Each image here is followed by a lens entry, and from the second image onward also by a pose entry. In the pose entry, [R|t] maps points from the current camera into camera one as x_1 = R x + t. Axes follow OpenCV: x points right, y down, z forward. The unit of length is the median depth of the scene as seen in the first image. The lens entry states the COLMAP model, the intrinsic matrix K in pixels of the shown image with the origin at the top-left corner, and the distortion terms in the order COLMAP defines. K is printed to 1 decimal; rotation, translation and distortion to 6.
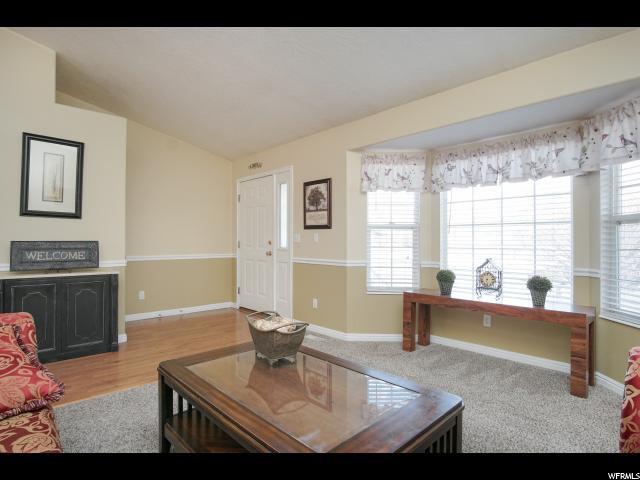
lens RADIAL K [[344.4, 0, 320.9], [0, 344.4, 237.8], [0, 0, 1]] dist [-0.032548, 0.001085]
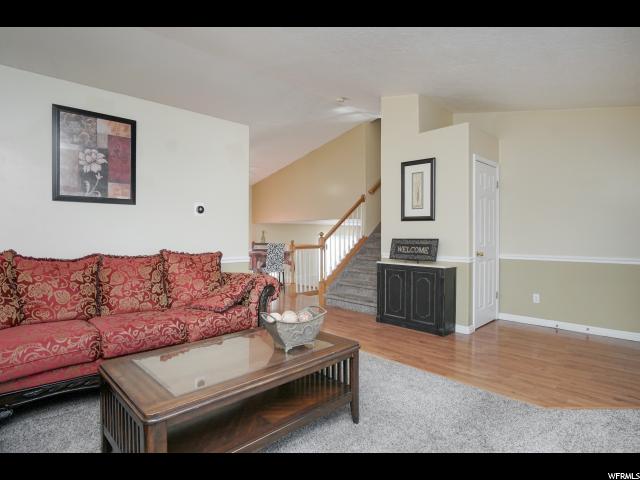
lens RADIAL K [[344.4, 0, 321.2], [0, 344.4, 240.3], [0, 0, 1]] dist [-0.032548, 0.001085]
pose [[-0.001996, 0.006623, -0.999976, 0.666545], [0.009350, 0.999934, 0.006604, 0.003820], [0.999954, -0.009336, -0.002058, 0.756836]]
